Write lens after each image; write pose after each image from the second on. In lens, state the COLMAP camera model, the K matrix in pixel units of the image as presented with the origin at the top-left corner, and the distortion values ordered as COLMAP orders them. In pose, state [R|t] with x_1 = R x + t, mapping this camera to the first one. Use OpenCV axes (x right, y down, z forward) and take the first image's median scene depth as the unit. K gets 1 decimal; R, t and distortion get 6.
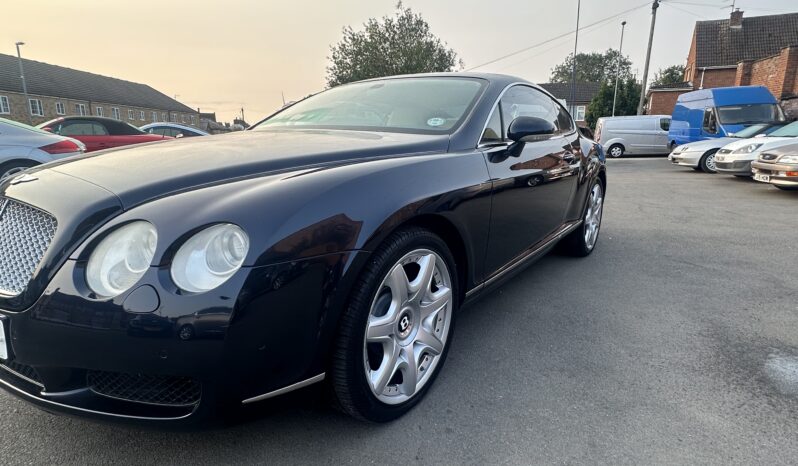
lens RADIAL K [[442.0, 0, 399.1], [0, 442.0, 232.3], [0, 0, 1]] dist [-0.005659, 0.001752]
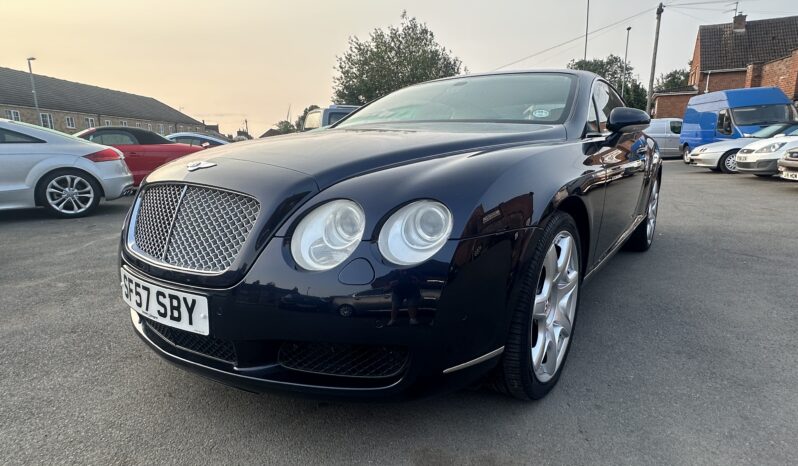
lens RADIAL K [[442.0, 0, 400.1], [0, 442.0, 231.9], [0, 0, 1]] dist [-0.005659, 0.001752]
pose [[0.999871, -0.015314, -0.004772, -0.131937], [0.015216, 0.999686, -0.019911, 0.022246], [0.005076, 0.019836, 0.999790, -0.013152]]
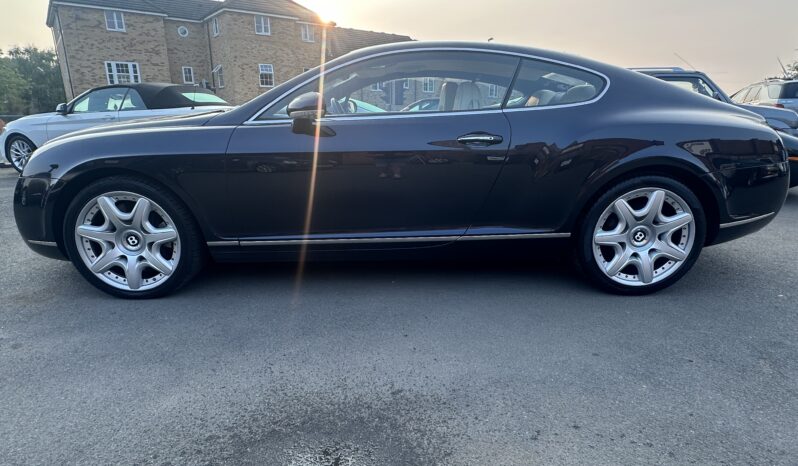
lens RADIAL K [[442.0, 0, 400.7], [0, 442.0, 236.3], [0, 0, 1]] dist [-0.005659, 0.001752]
pose [[0.597042, 0.207580, -0.774888, 0.704701], [-0.161895, 0.977245, 0.137050, -0.066357], [0.785704, 0.043626, 0.617063, 0.325425]]
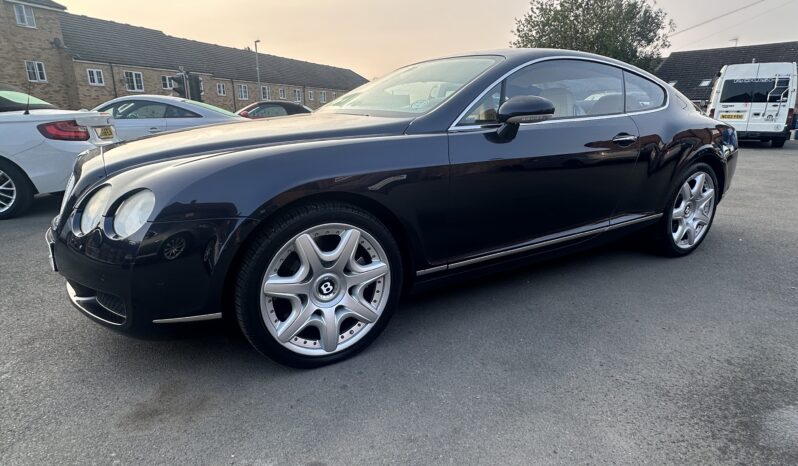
lens RADIAL K [[442.0, 0, 400.1], [0, 442.0, 233.6], [0, 0, 1]] dist [-0.005659, 0.001752]
pose [[0.919144, 0.088656, -0.383815, 0.249427], [-0.069107, 0.995525, 0.064457, -0.007451], [0.387812, -0.032721, 0.921157, 0.015285]]
